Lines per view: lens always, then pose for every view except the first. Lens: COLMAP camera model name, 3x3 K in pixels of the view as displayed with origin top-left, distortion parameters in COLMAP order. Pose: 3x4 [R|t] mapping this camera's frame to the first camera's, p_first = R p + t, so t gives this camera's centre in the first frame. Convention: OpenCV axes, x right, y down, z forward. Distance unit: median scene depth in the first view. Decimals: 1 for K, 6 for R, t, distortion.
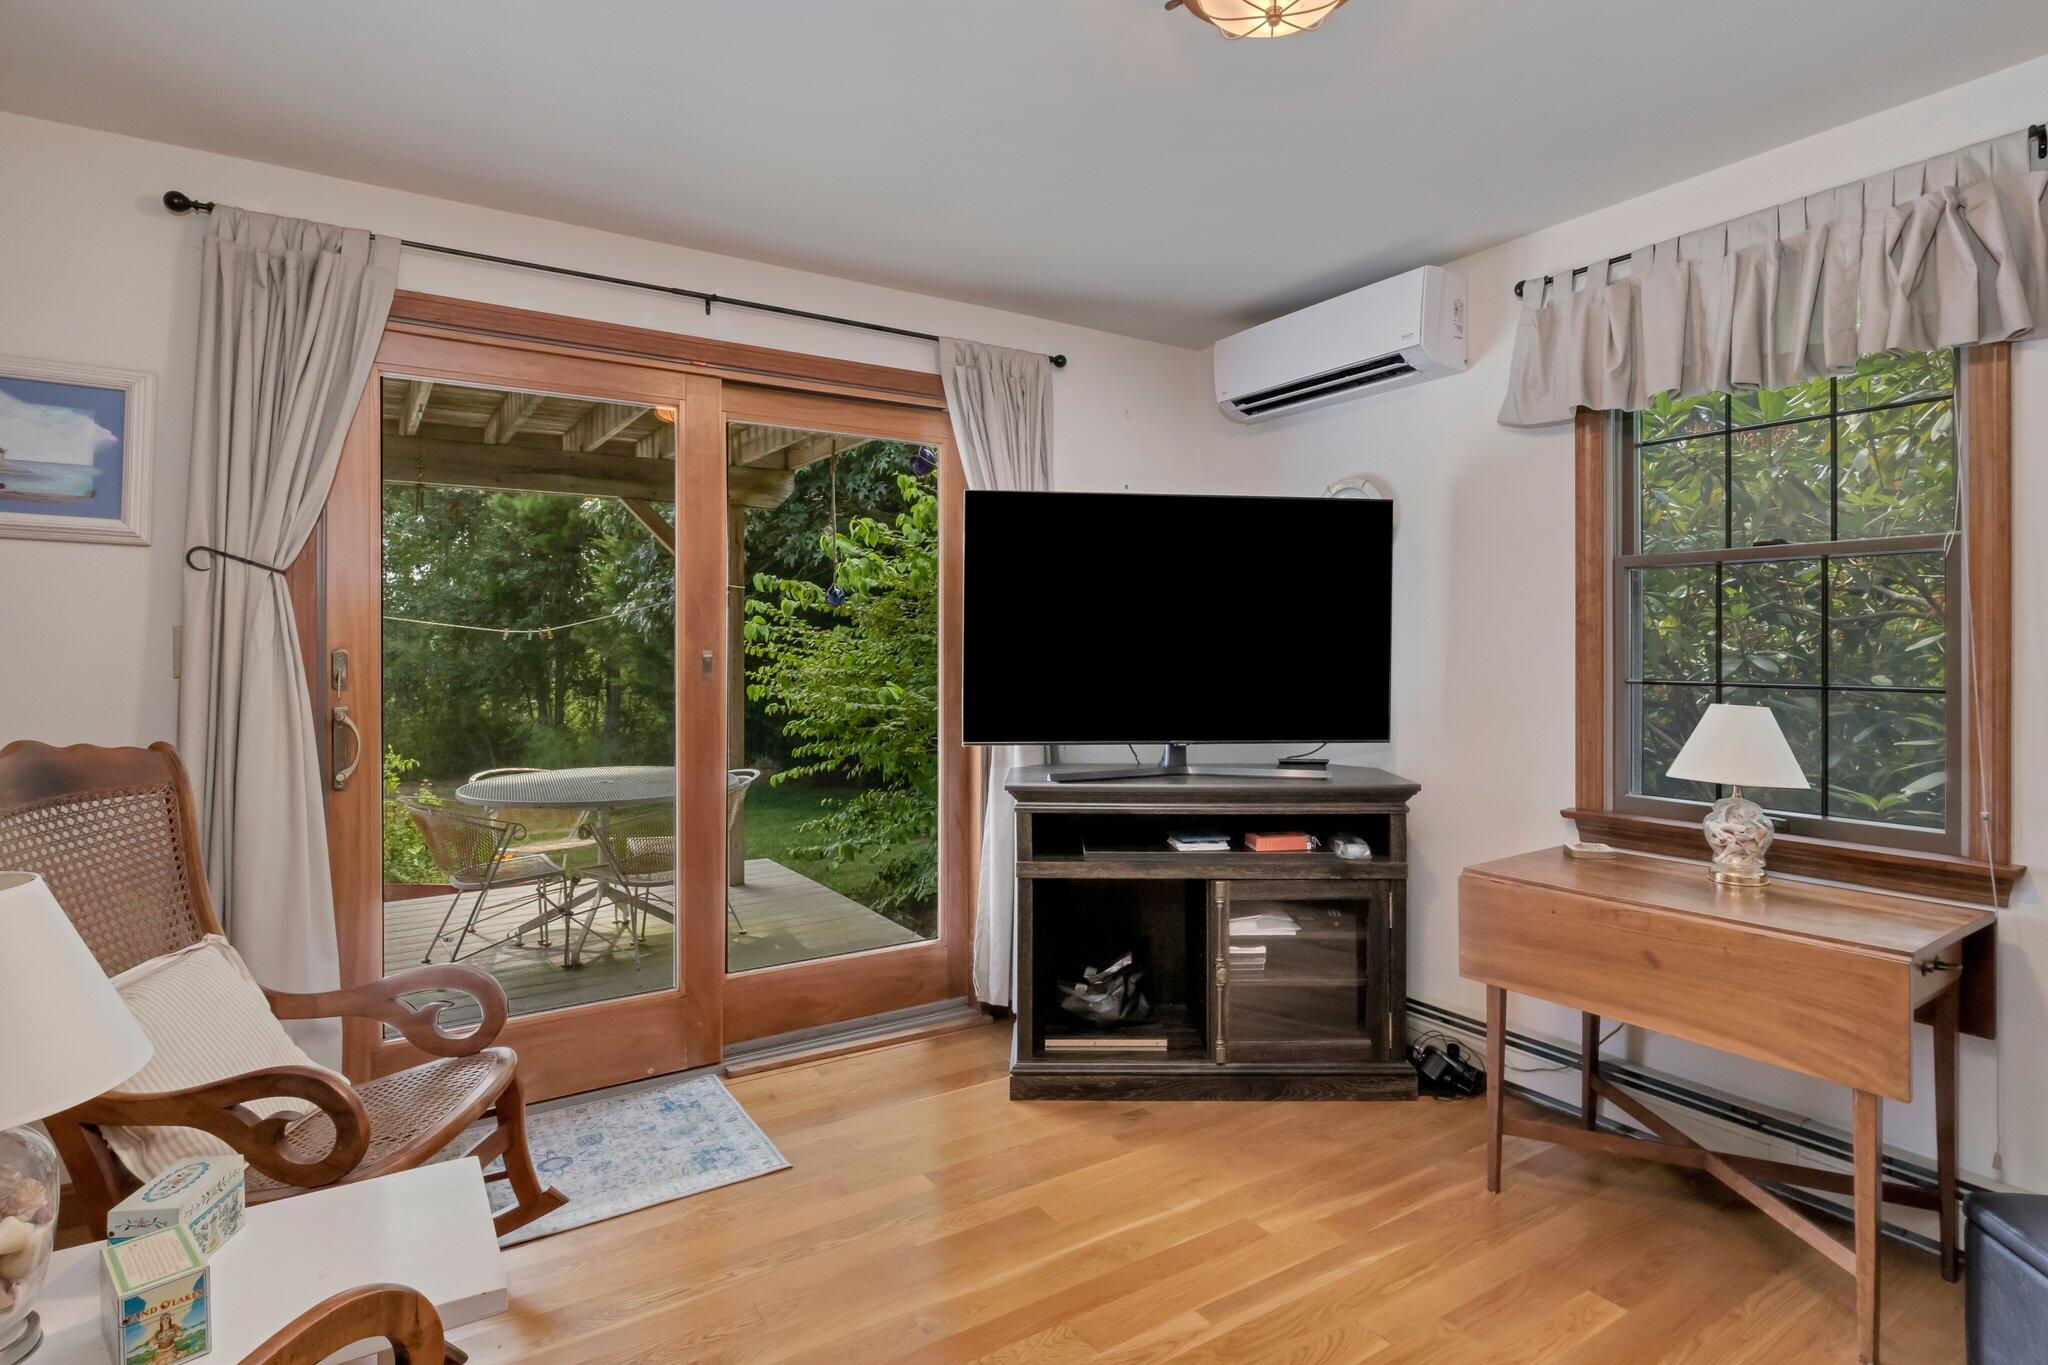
lens RADIAL K [[1046.7, 0, 1020.2], [0, 1046.7, 653.9], [0, 0, 1]] dist [-0.000167, -0.000067]
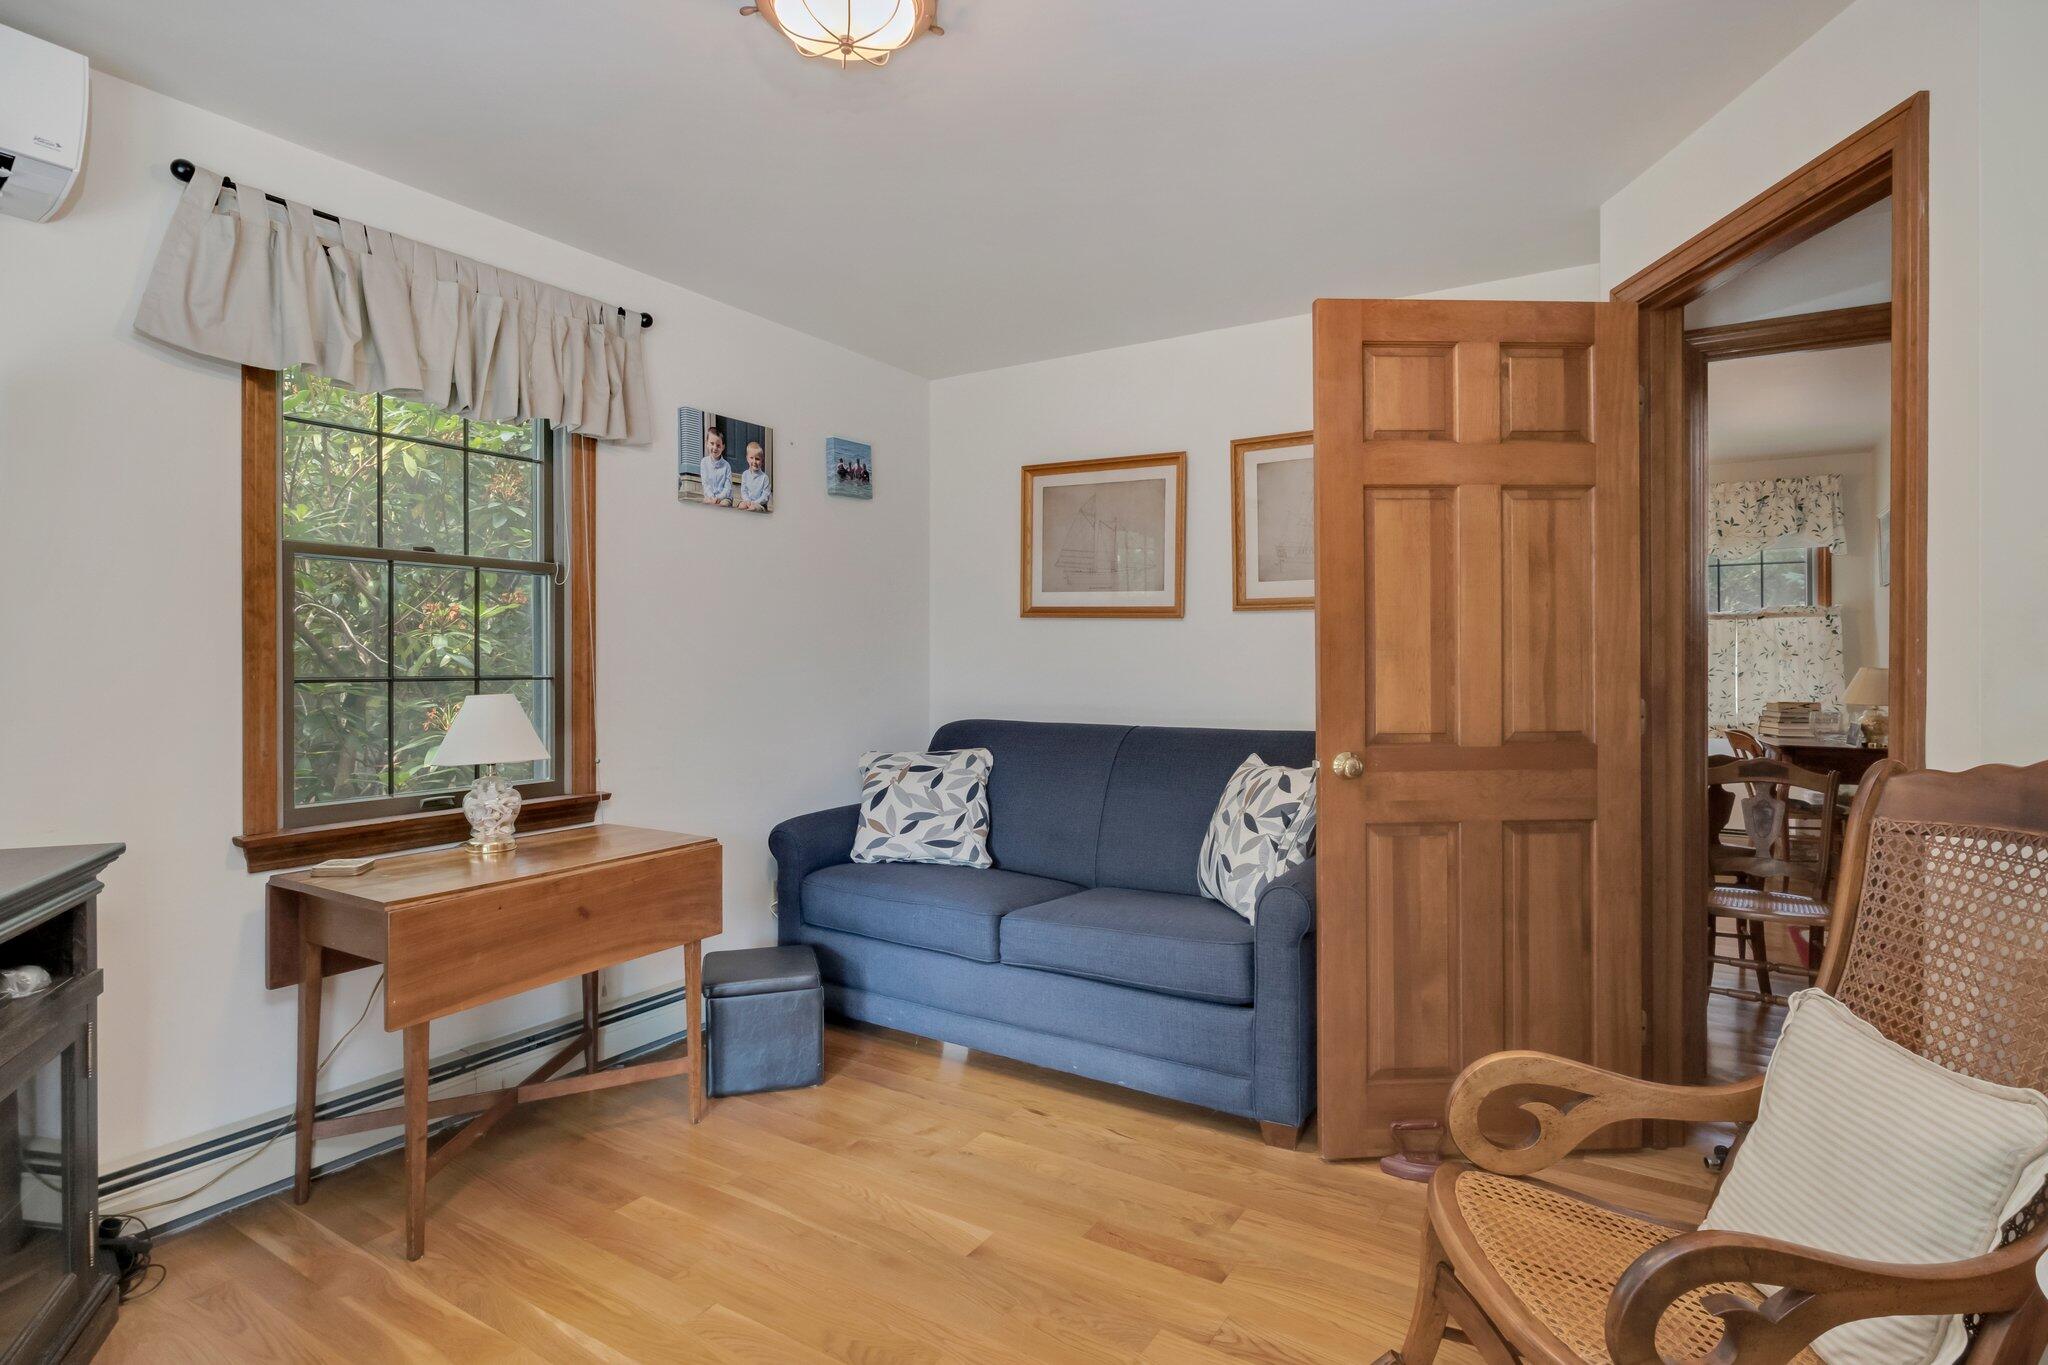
lens RADIAL K [[1067.3, 0, 1046.3], [0, 1067.3, 680.3], [0, 0, 1]] dist [0.001506, 0.001597]
pose [[-0.455845, -0.019001, 0.889856, -0.606809], [0.002316, 0.999743, 0.022534, 0.007451], [-0.890056, 0.012333, -0.455684, 0.971414]]
